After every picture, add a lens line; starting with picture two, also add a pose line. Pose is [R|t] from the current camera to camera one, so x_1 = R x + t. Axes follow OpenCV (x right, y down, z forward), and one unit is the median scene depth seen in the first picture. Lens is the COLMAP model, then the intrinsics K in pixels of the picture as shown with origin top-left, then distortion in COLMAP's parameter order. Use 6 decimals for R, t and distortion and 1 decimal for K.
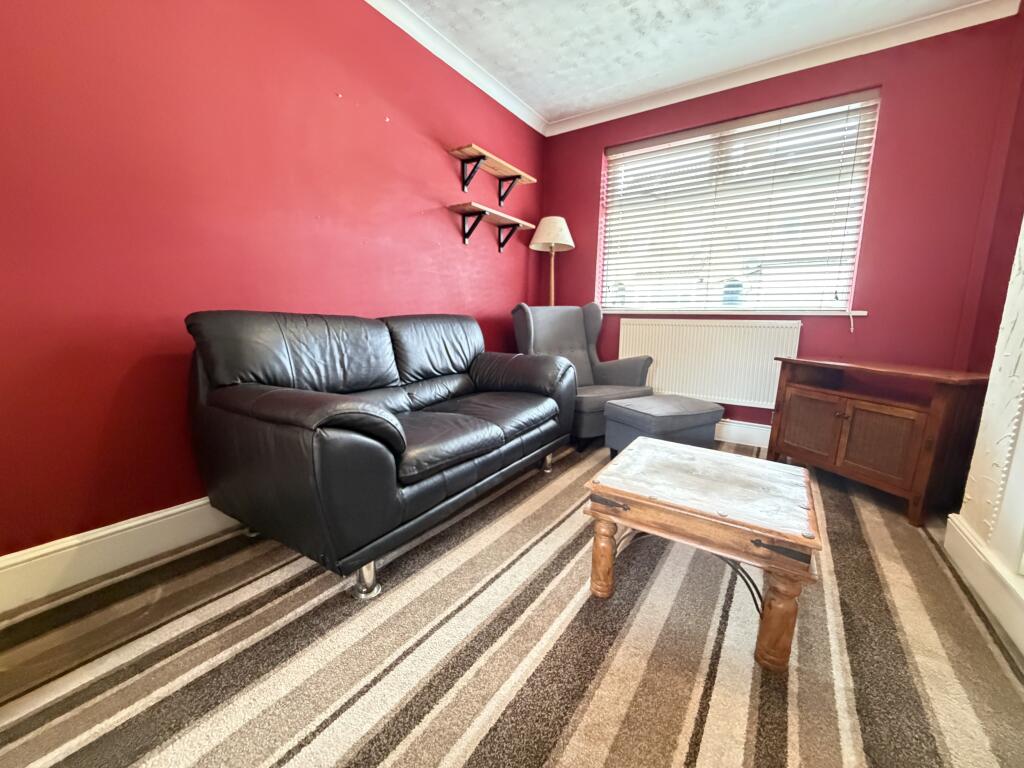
lens RADIAL K [[407.7, 0, 510.1], [0, 407.7, 383.5], [0, 0, 1]] dist [0.002479, 0.000045]
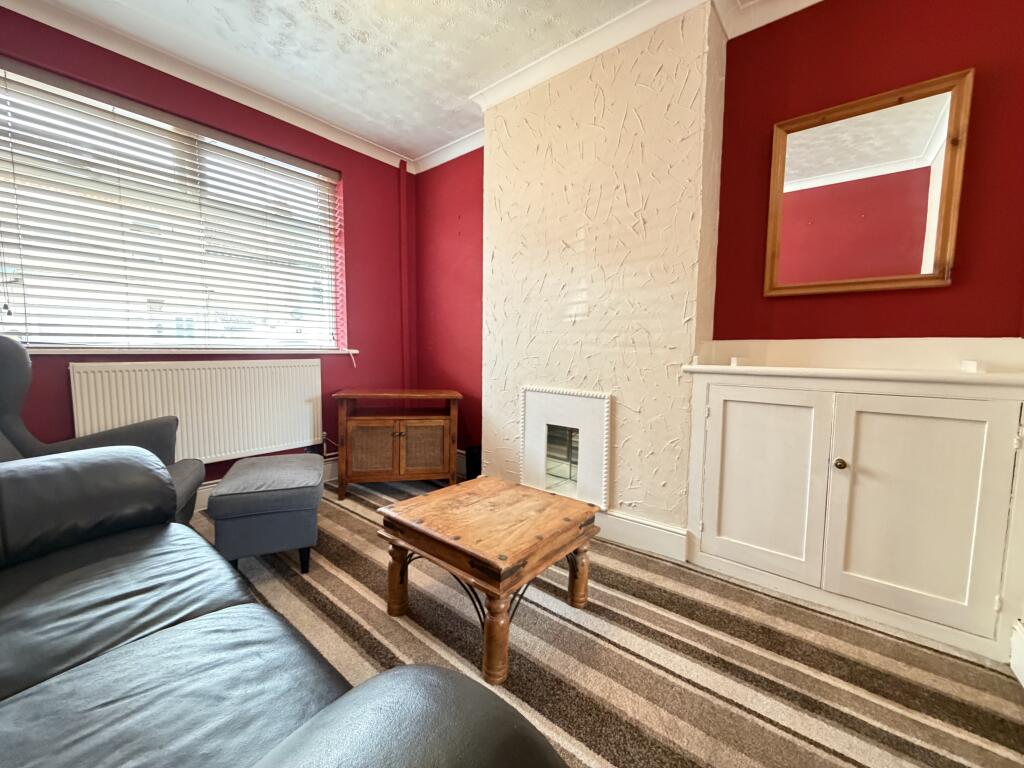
lens RADIAL K [[407.7, 0, 510.1], [0, 407.7, 383.5], [0, 0, 1]] dist [0.002479, 0.000045]
pose [[0.102714, -0.098636, 0.989808, -0.341177], [0.153314, 0.984751, 0.082222, -0.112396], [-0.982825, 0.143306, 0.116270, 0.433896]]
